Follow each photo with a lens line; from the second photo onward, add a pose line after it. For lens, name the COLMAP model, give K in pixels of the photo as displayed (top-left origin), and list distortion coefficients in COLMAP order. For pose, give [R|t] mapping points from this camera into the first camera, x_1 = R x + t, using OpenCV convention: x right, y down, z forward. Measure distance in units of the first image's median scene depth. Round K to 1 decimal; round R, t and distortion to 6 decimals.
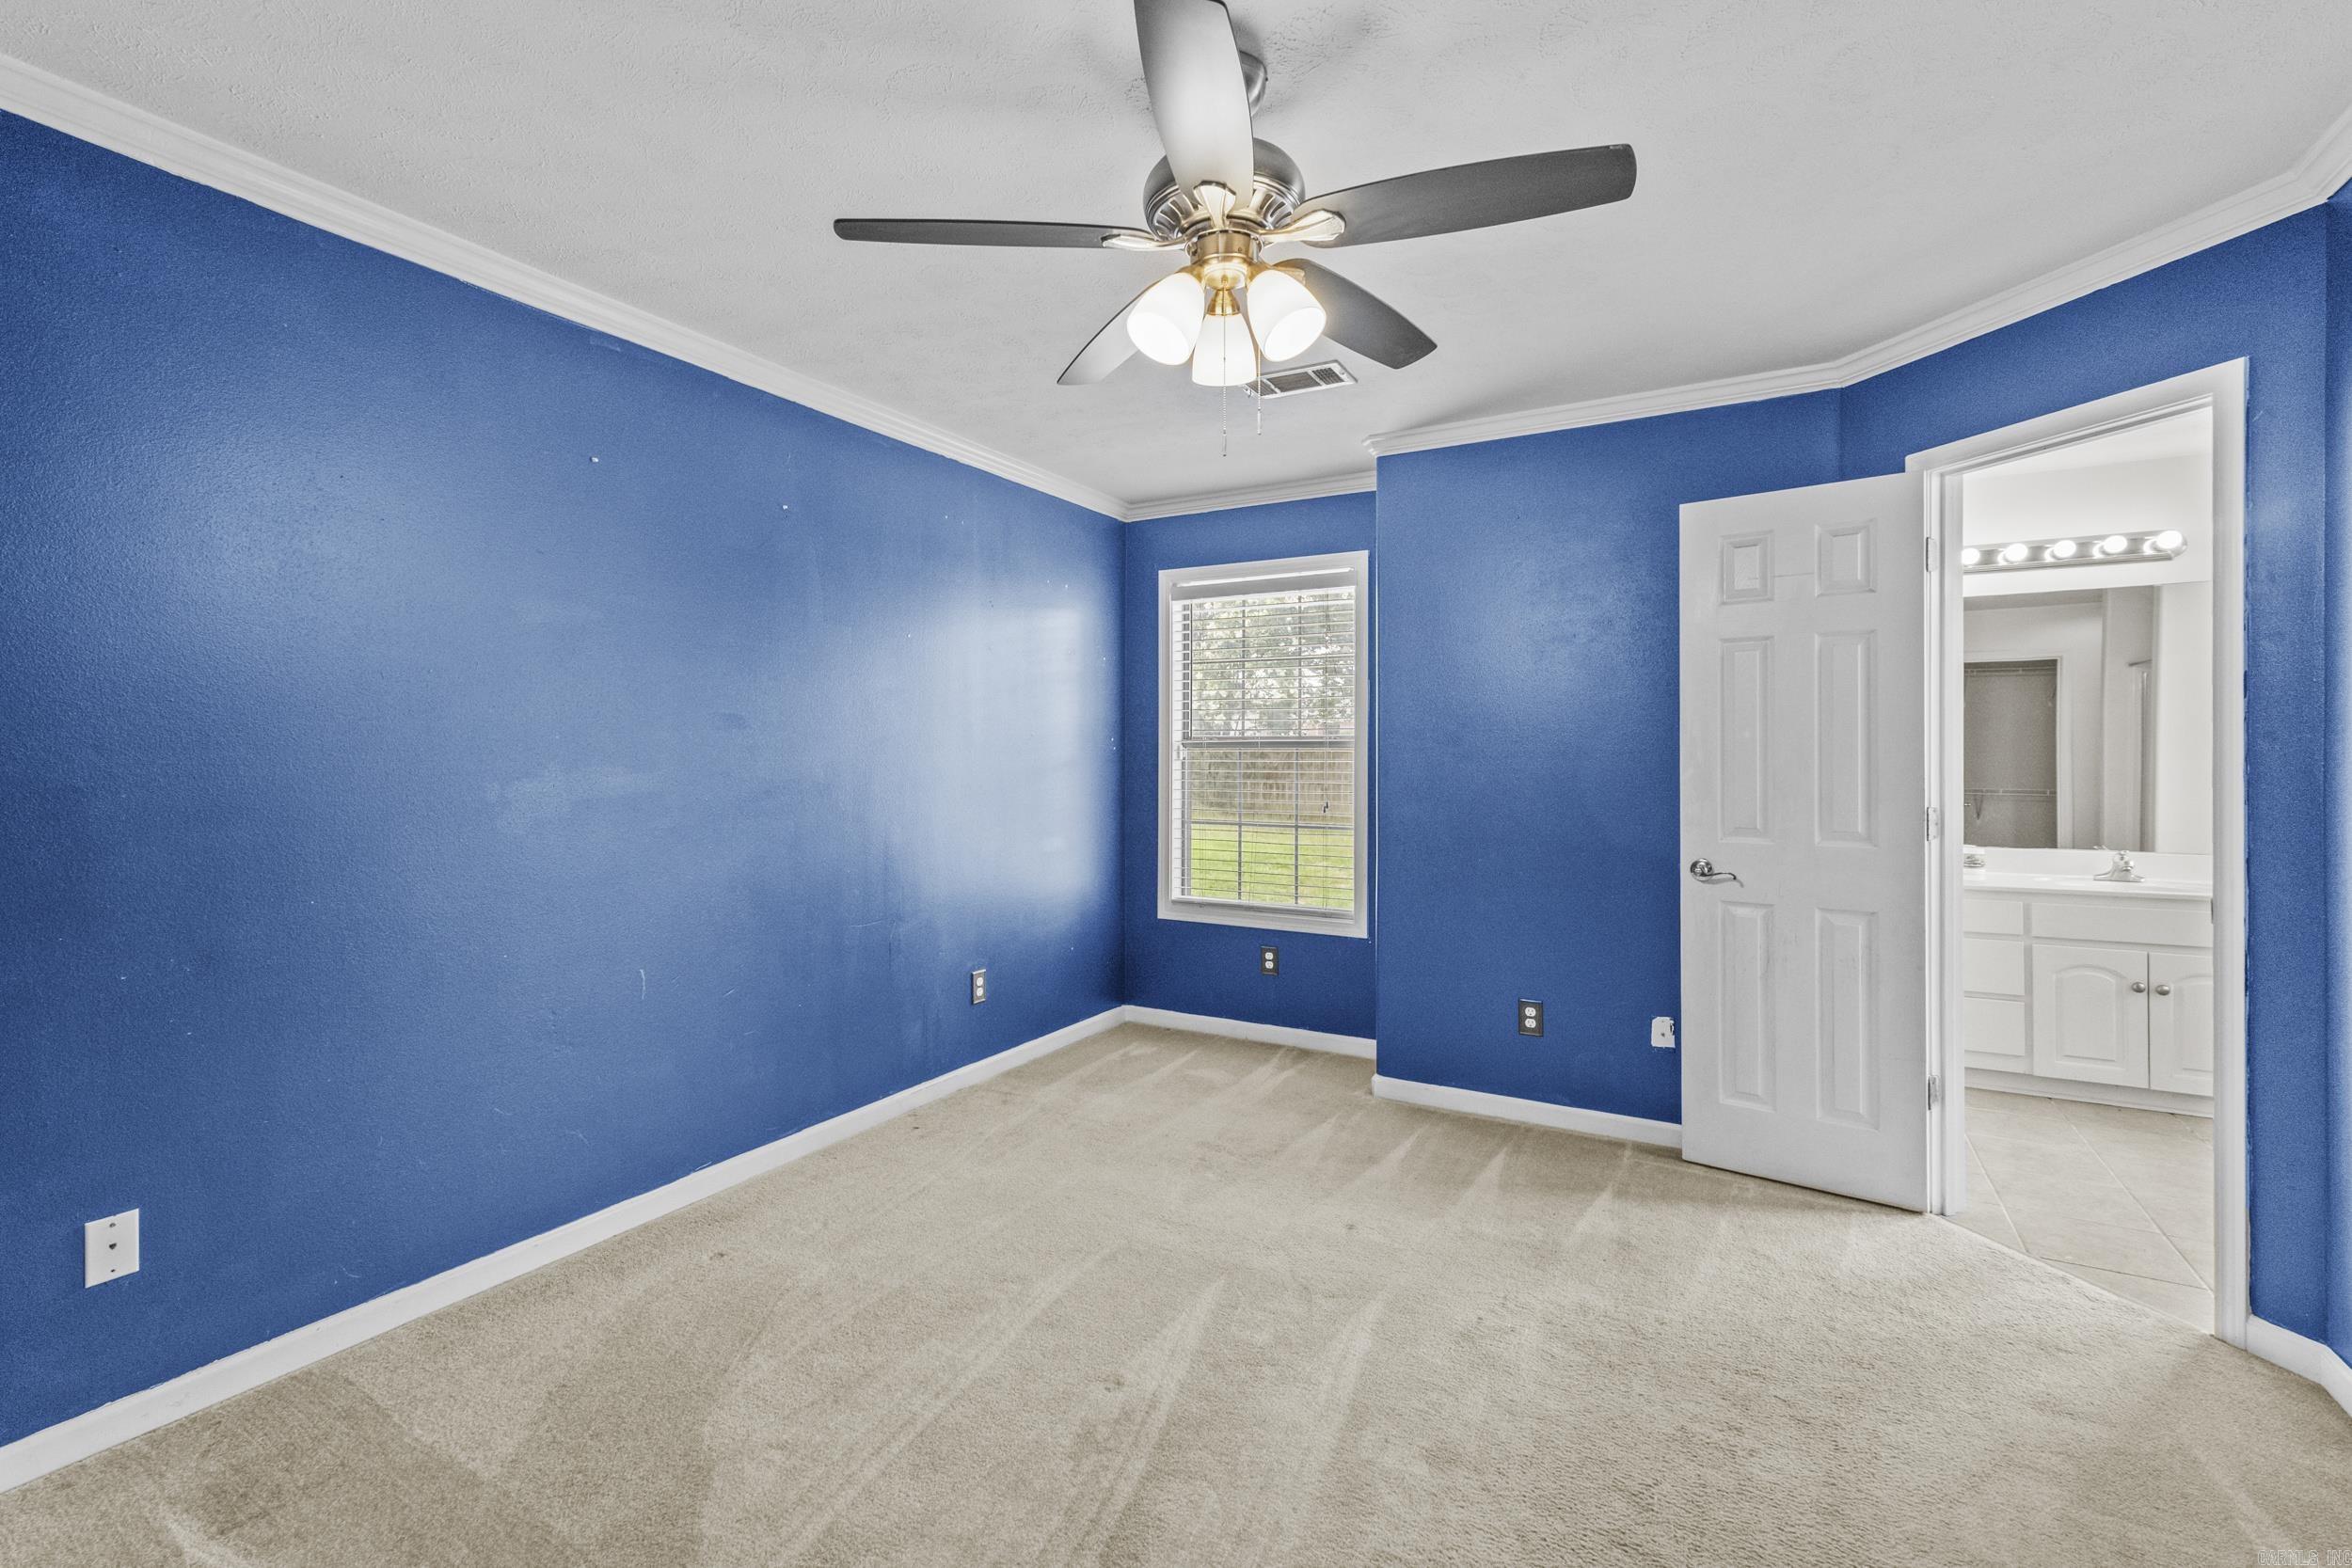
lens RADIAL K [[1038.1, 0, 1183.4], [0, 1038.1, 744.1], [0, 0, 1]] dist [0.005573, 0.000147]
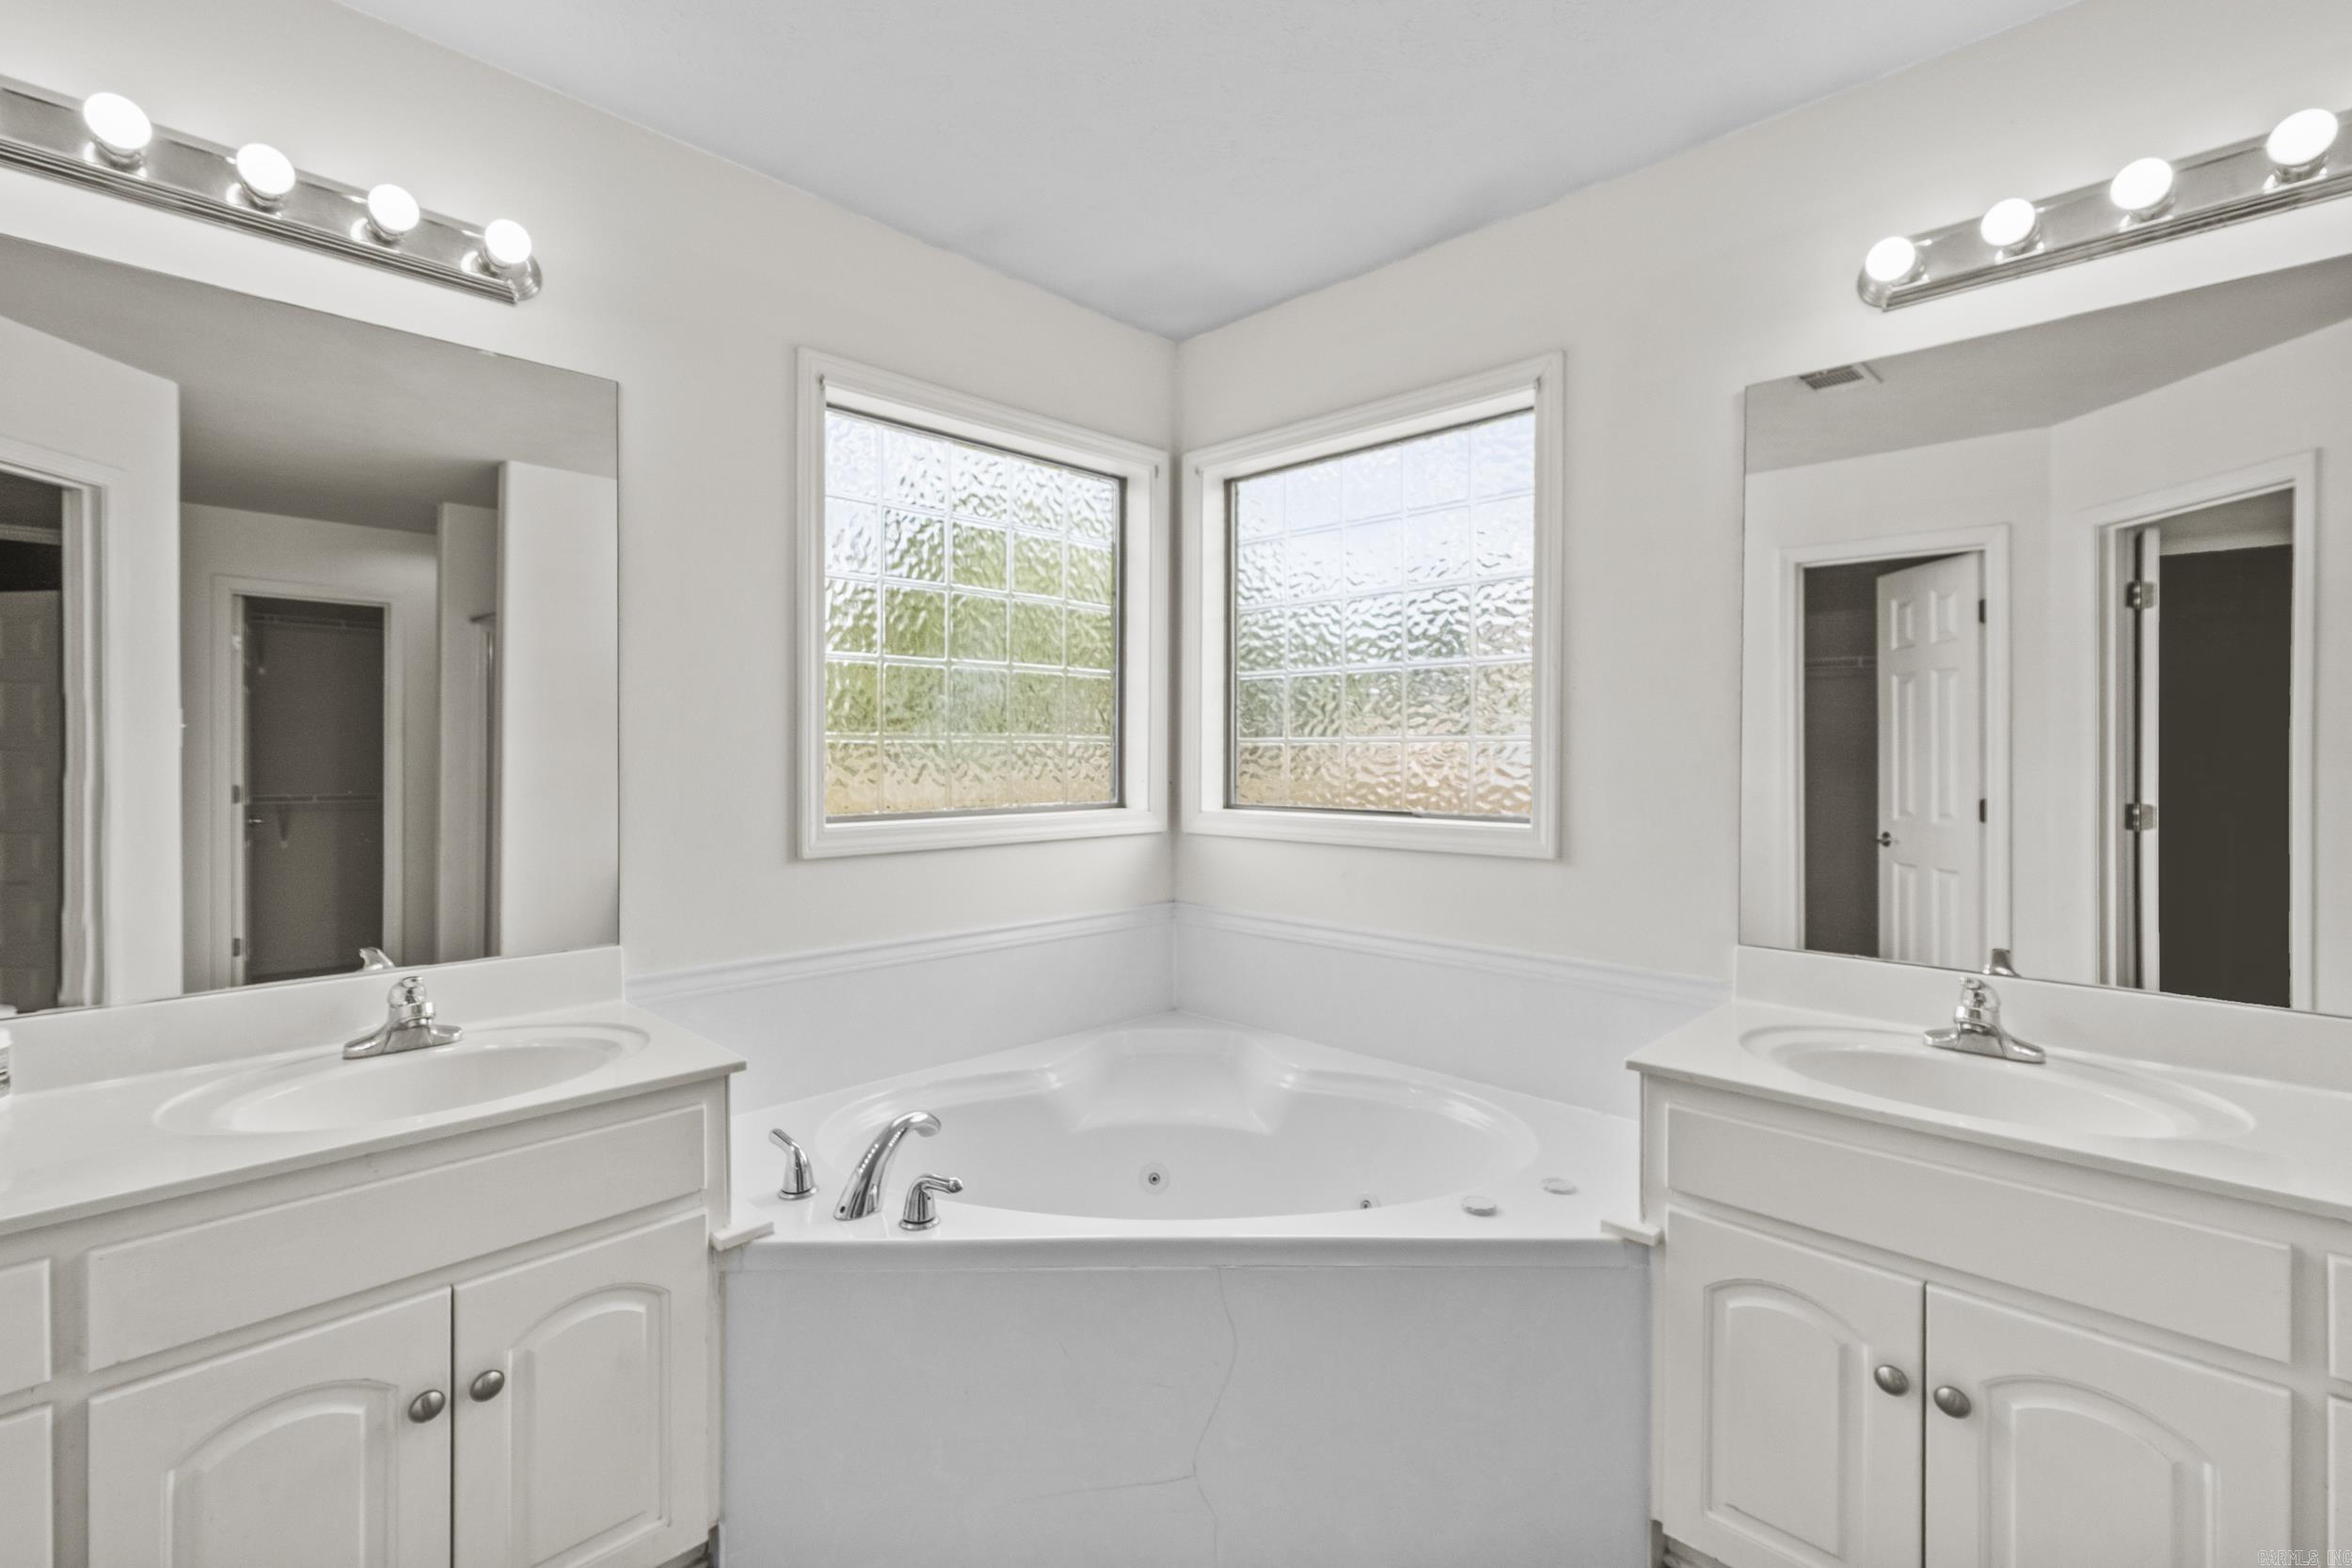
lens RADIAL K [[1038.1, 0, 1160.2], [0, 1038.1, 773.3], [0, 0, 1]] dist [0.005573, 0.000147]
pose [[0.261220, -0.010350, 0.965224, 0.672447], [-0.008498, 0.999879, 0.013021, 0.018573], [-0.965242, -0.011604, 0.261100, 0.704017]]
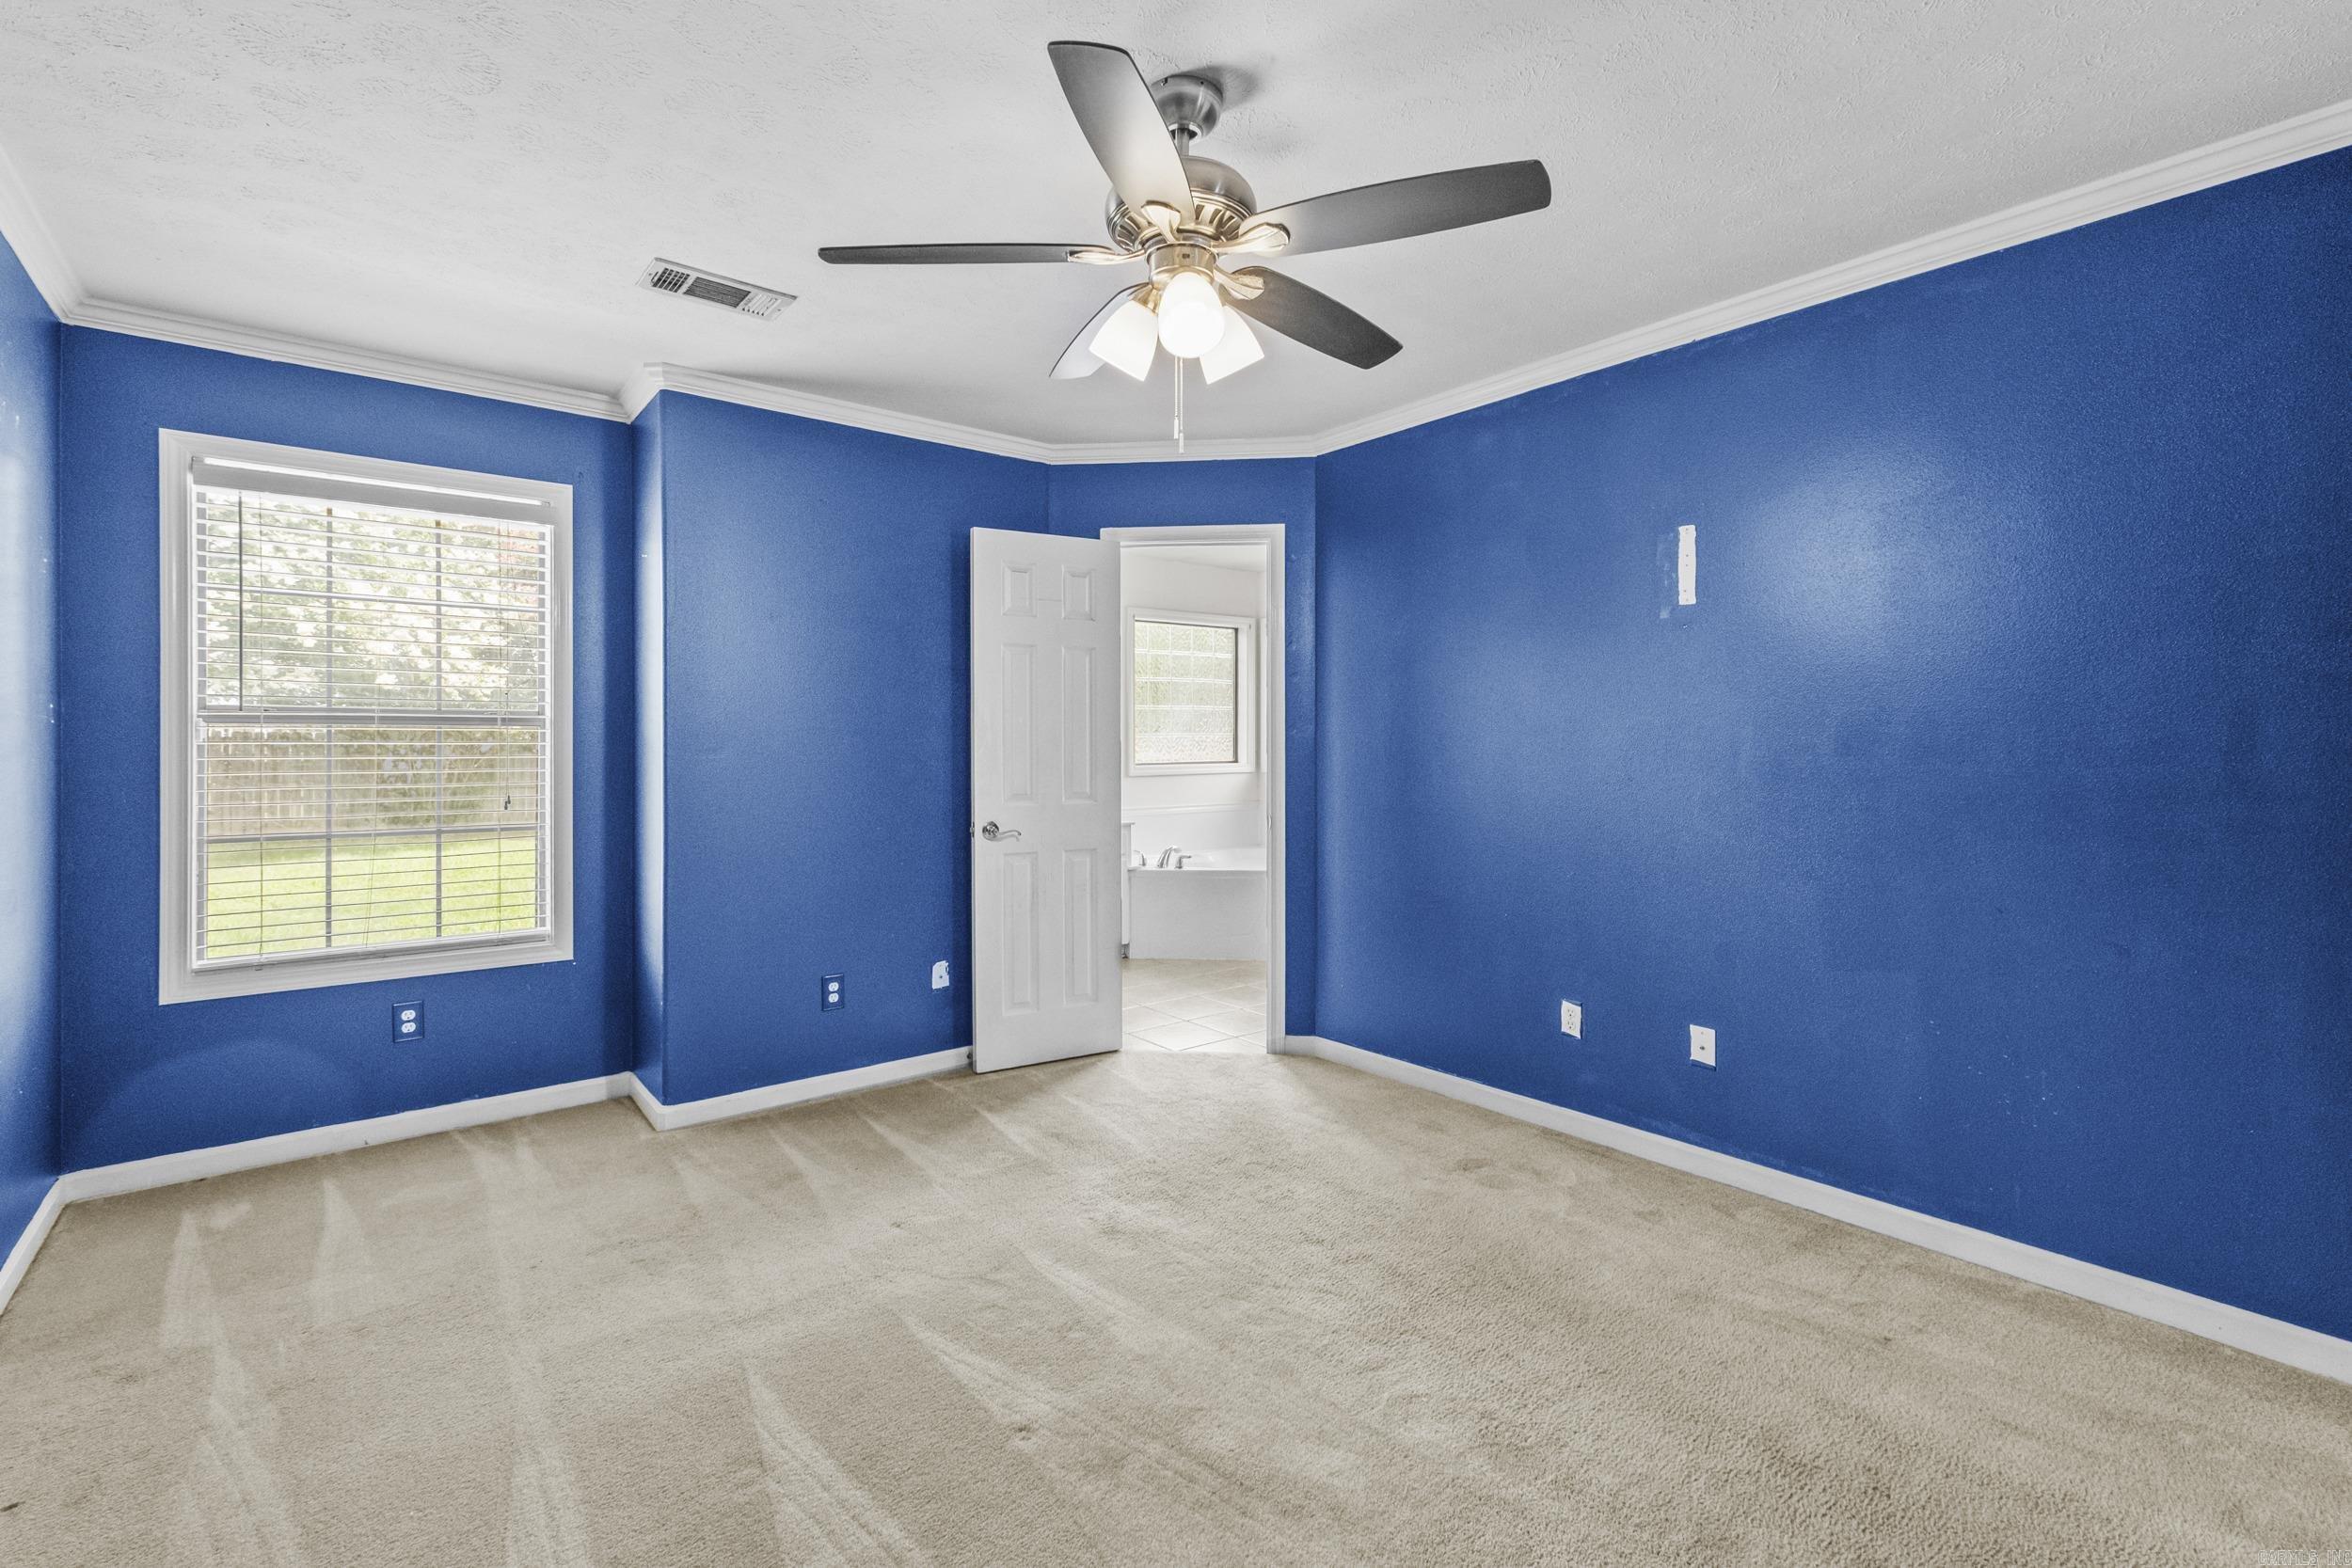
lens RADIAL K [[1038.1, 0, 1157.0], [0, 1038.1, 731.9], [0, 0, 1]] dist [0.005573, 0.000147]
pose [[0.377653, 0.007278, 0.925918, -0.495345], [-0.011211, 0.999932, -0.003287, 0.006246], [-0.925879, -0.009139, 0.377709, 0.320260]]
